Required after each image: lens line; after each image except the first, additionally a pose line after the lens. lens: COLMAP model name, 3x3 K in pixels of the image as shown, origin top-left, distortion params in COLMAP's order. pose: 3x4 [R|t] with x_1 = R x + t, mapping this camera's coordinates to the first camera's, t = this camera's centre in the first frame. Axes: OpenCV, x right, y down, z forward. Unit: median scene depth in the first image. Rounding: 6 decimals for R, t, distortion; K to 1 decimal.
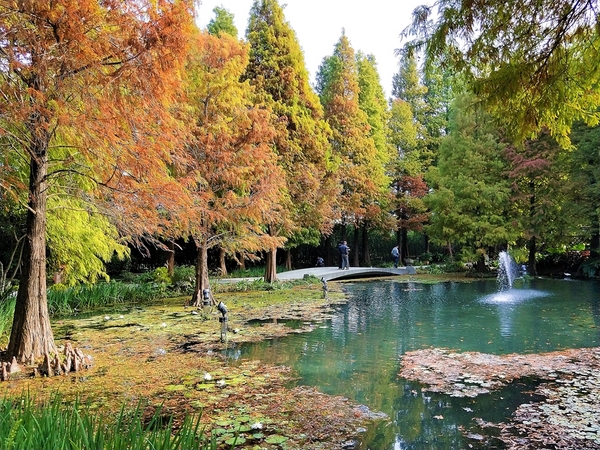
lens RADIAL K [[505.7, 0, 301.9], [0, 505.7, 228.1], [0, 0, 1]] dist [0.081040, -0.155401]
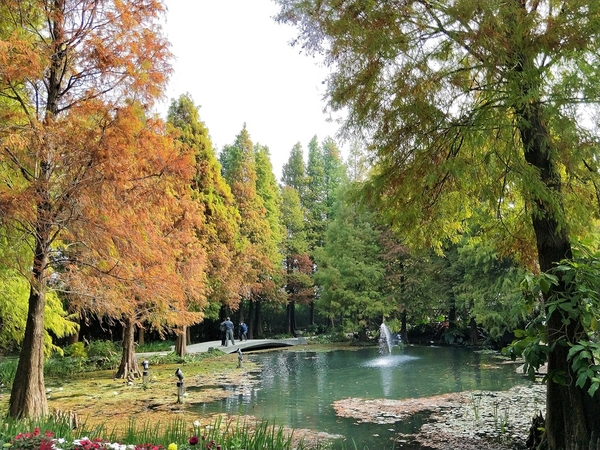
lens RADIAL K [[501.2, 0, 299.9], [0, 501.2, 213.4], [0, 0, 1]] dist [0.086274, -0.161833]
pose [[0.971107, 0.041321, 0.235038, -0.076209], [-0.000908, 0.985529, -0.169506, -0.006055], [-0.238641, 0.164395, 0.957092, -0.115779]]
